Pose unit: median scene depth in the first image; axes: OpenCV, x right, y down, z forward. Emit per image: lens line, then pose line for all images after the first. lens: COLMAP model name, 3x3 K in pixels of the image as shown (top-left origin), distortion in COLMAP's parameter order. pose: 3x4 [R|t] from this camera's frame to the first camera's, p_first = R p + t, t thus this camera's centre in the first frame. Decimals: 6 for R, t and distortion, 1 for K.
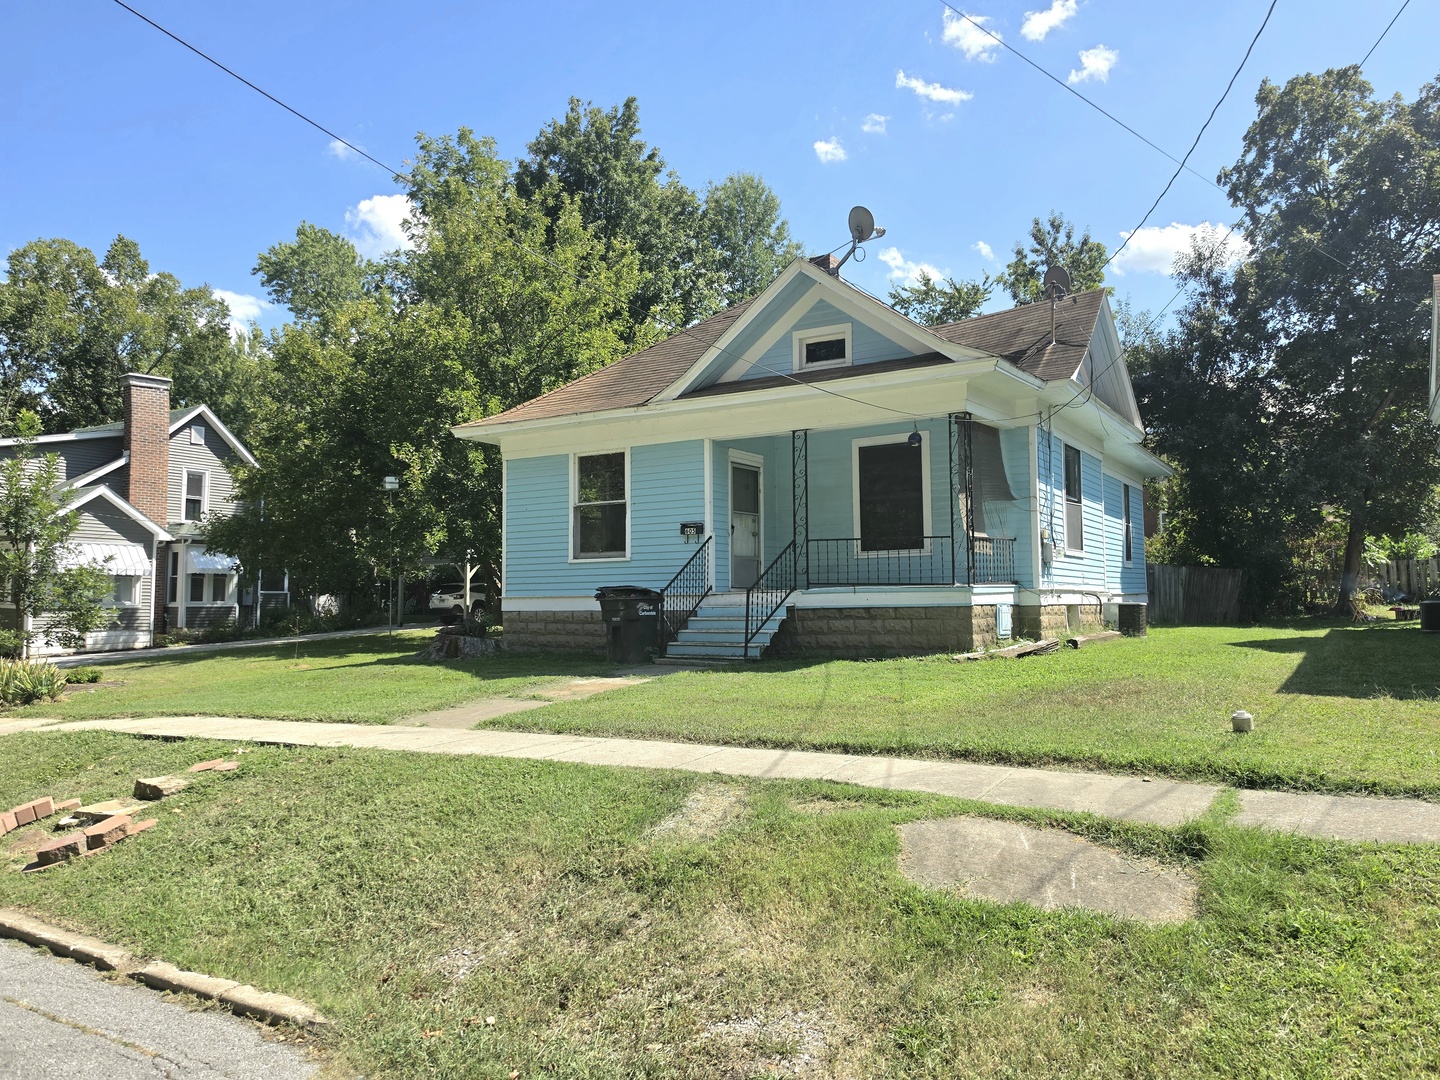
lens RADIAL K [[1063.3, 0, 720.0], [0, 1063.3, 540.0], [0, 0, 1]] dist [0.036486, 0.167317]
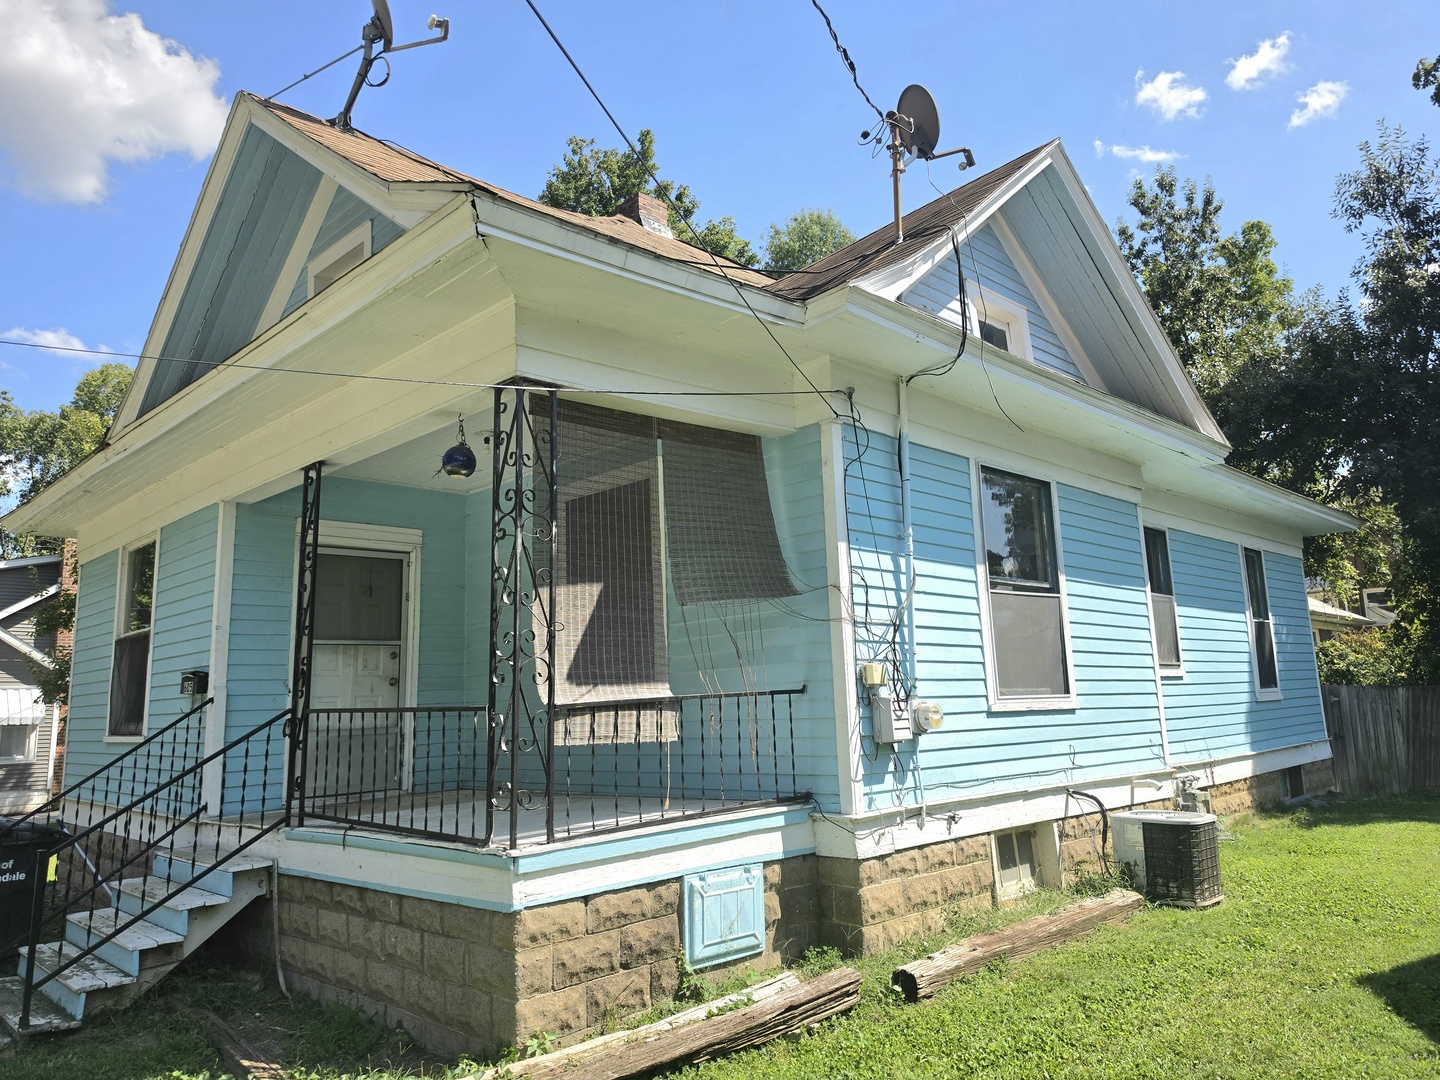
lens RADIAL K [[1025.3, 0, 720.0], [0, 1025.3, 540.0], [0, 0, 1]] dist [0.026724, 0.000726]
pose [[0.970101, -0.059272, -0.235352, 0.226580], [0.037070, 0.994529, -0.097667, -0.013983], [0.239853, 0.086022, 0.966990, 0.395324]]
